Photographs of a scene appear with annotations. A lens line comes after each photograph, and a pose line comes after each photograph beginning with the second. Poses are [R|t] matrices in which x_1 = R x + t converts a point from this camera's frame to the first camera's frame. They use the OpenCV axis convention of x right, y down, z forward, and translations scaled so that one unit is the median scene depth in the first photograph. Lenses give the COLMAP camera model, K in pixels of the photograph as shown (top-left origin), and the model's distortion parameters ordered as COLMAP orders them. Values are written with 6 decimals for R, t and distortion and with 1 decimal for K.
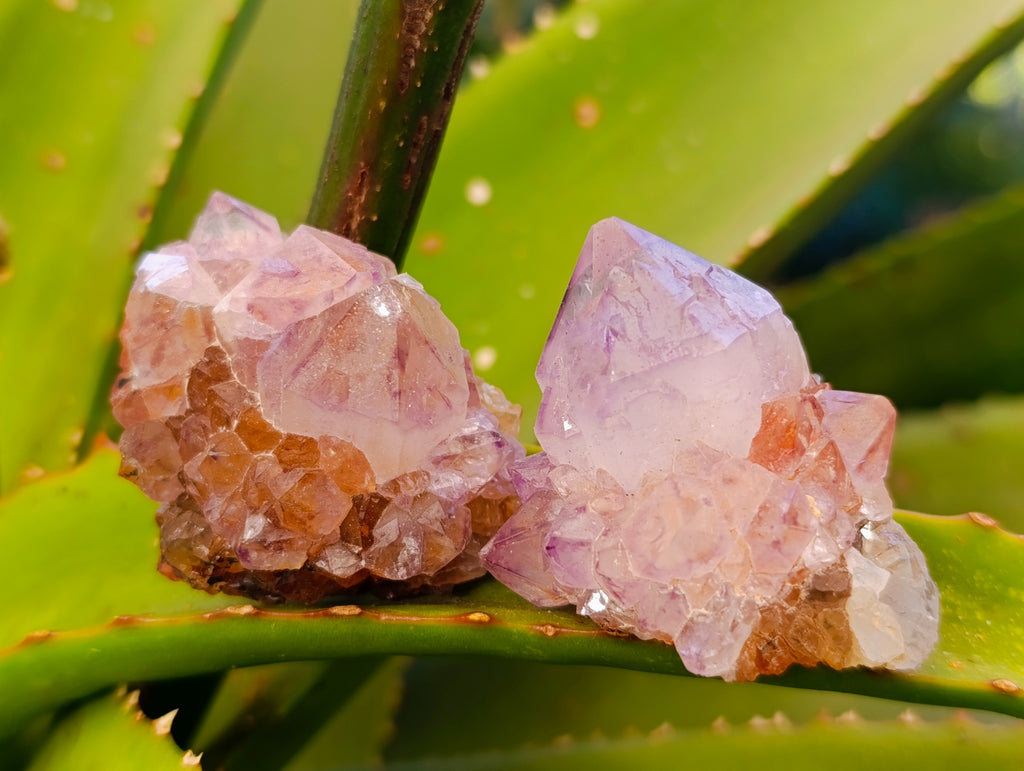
lens RADIAL K [[1527.9, 0, 512.1], [0, 1527.9, 367.2], [0, 0, 1]] dist [0.163972, -0.029271]
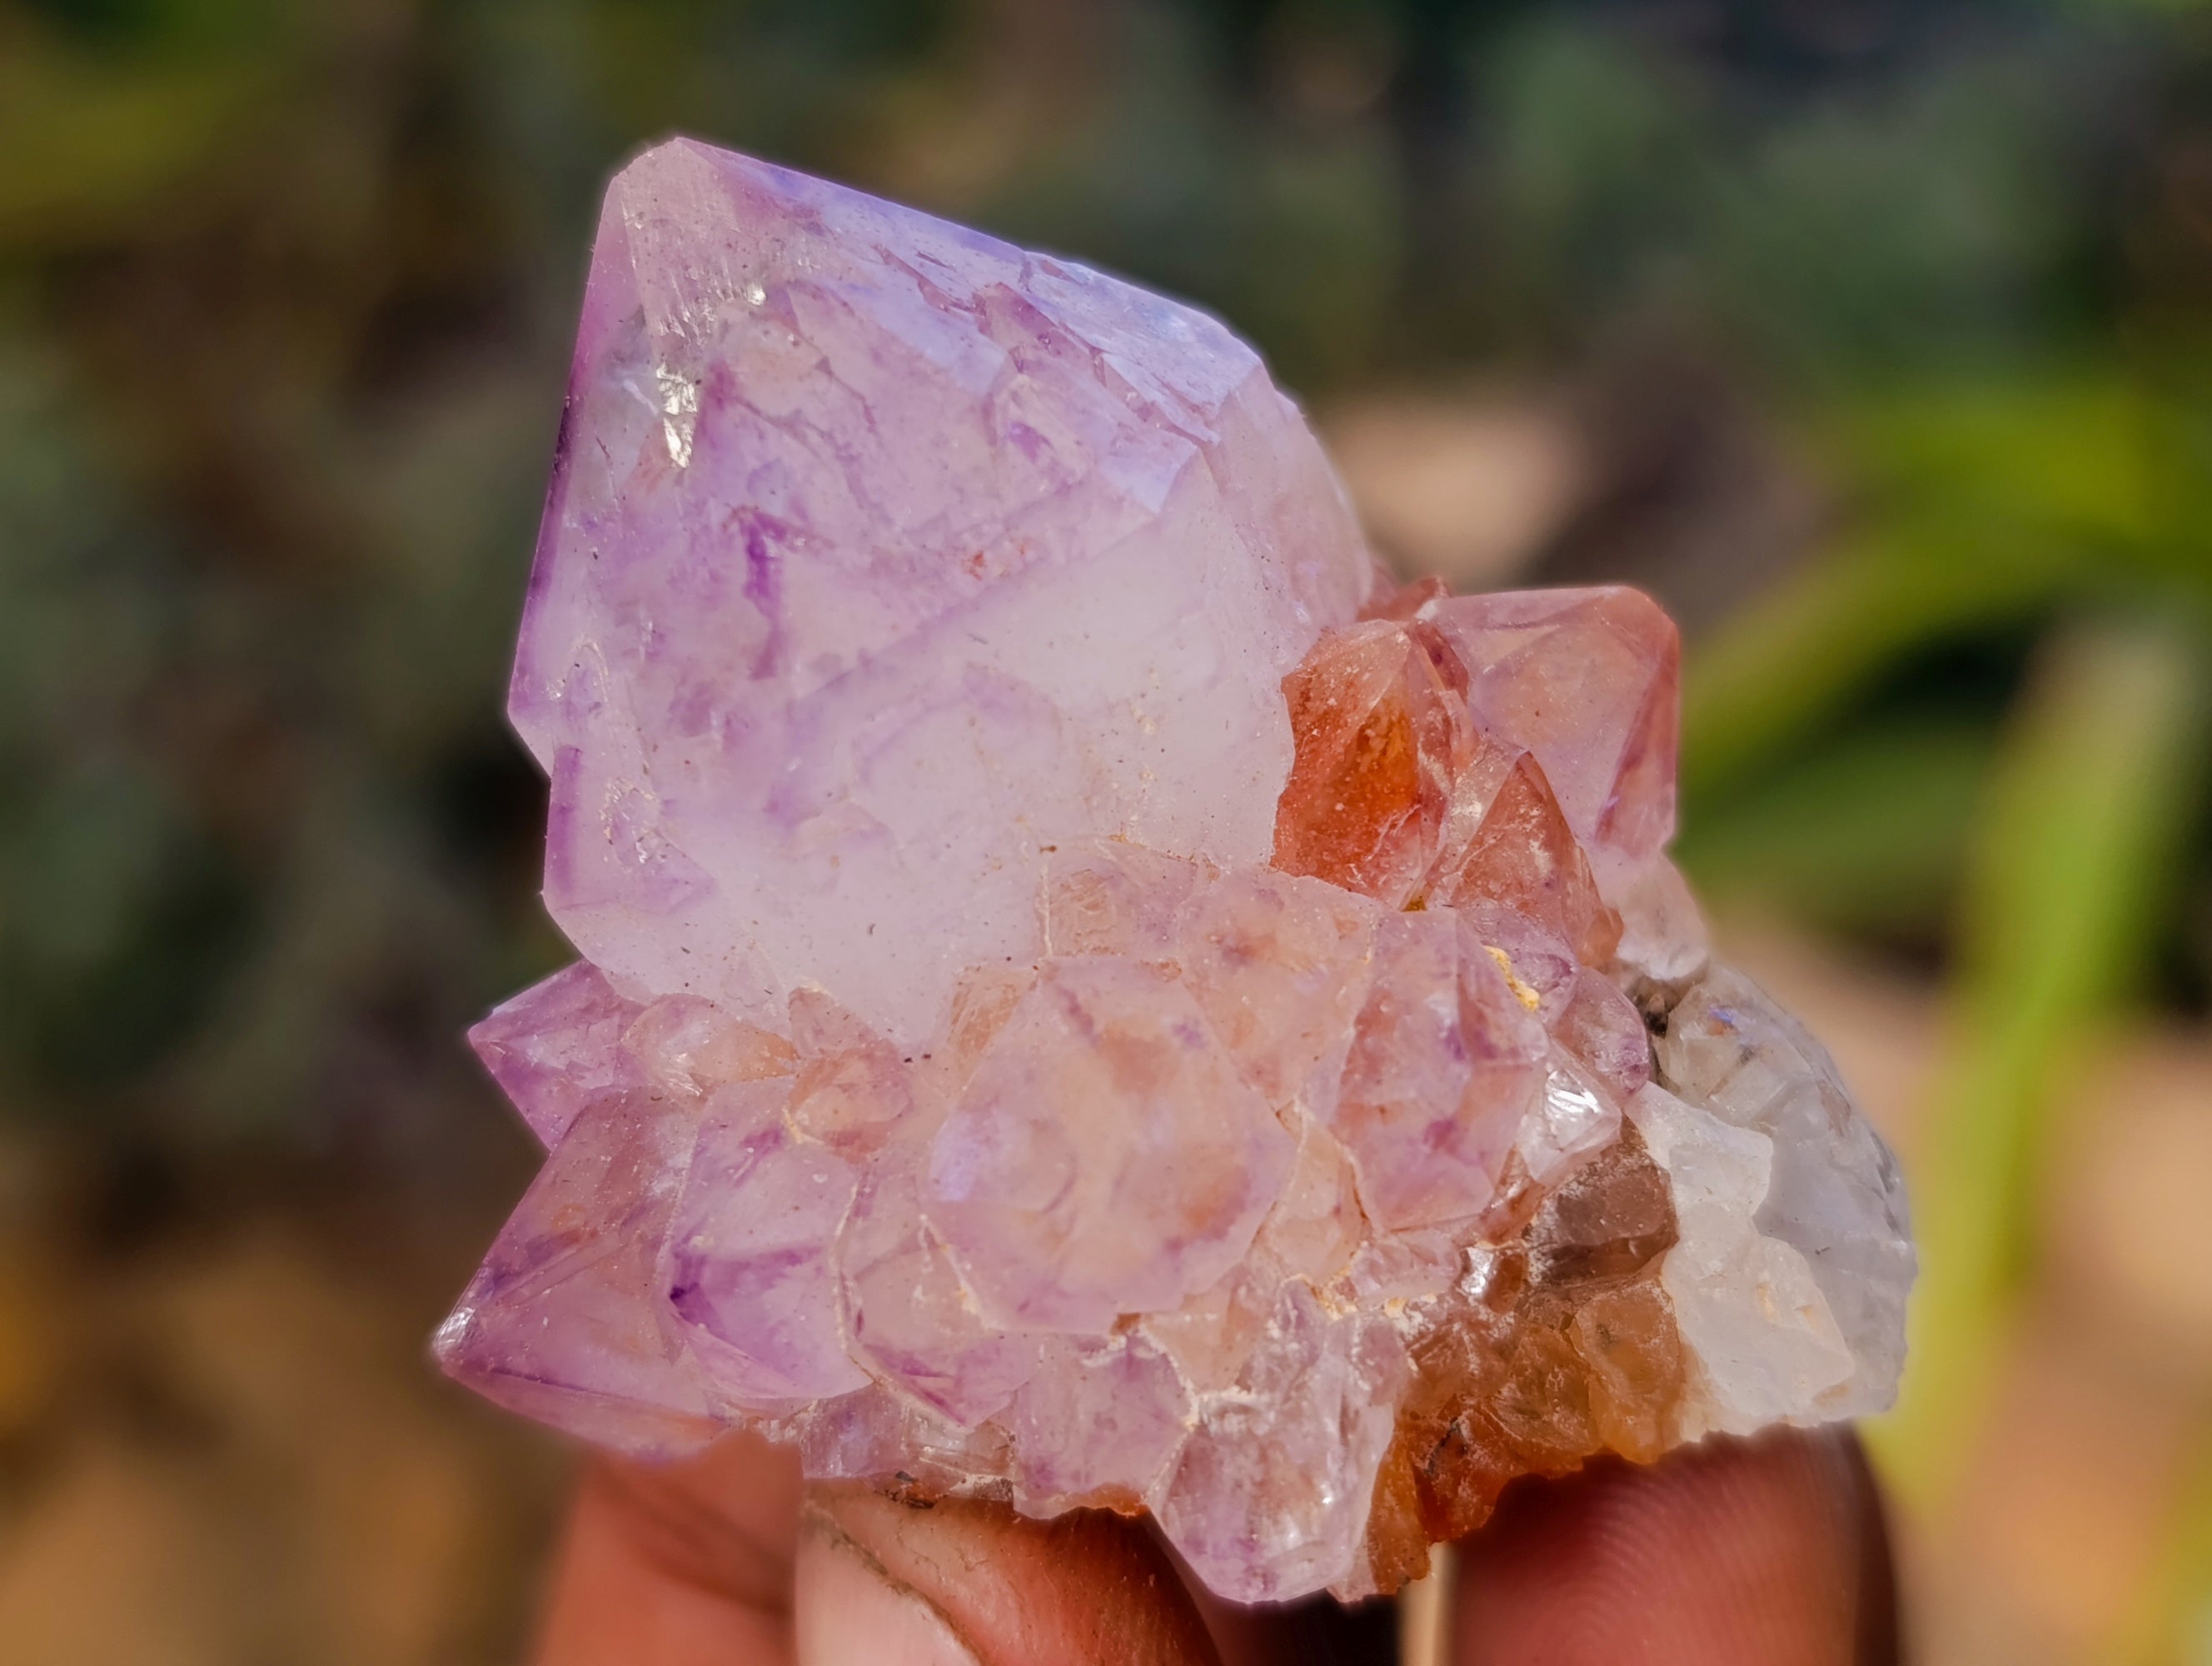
lens RADIAL K [[3300.9, 0, 1106.2], [0, 3300.9, 793.4], [0, 0, 1]] dist [0.163972, -0.029271]
pose [[0.955337, -0.184133, 0.231141, -0.027398], [0.169253, 0.982087, 0.082813, -0.014295], [-0.242250, -0.039994, 0.969389, 0.377312]]
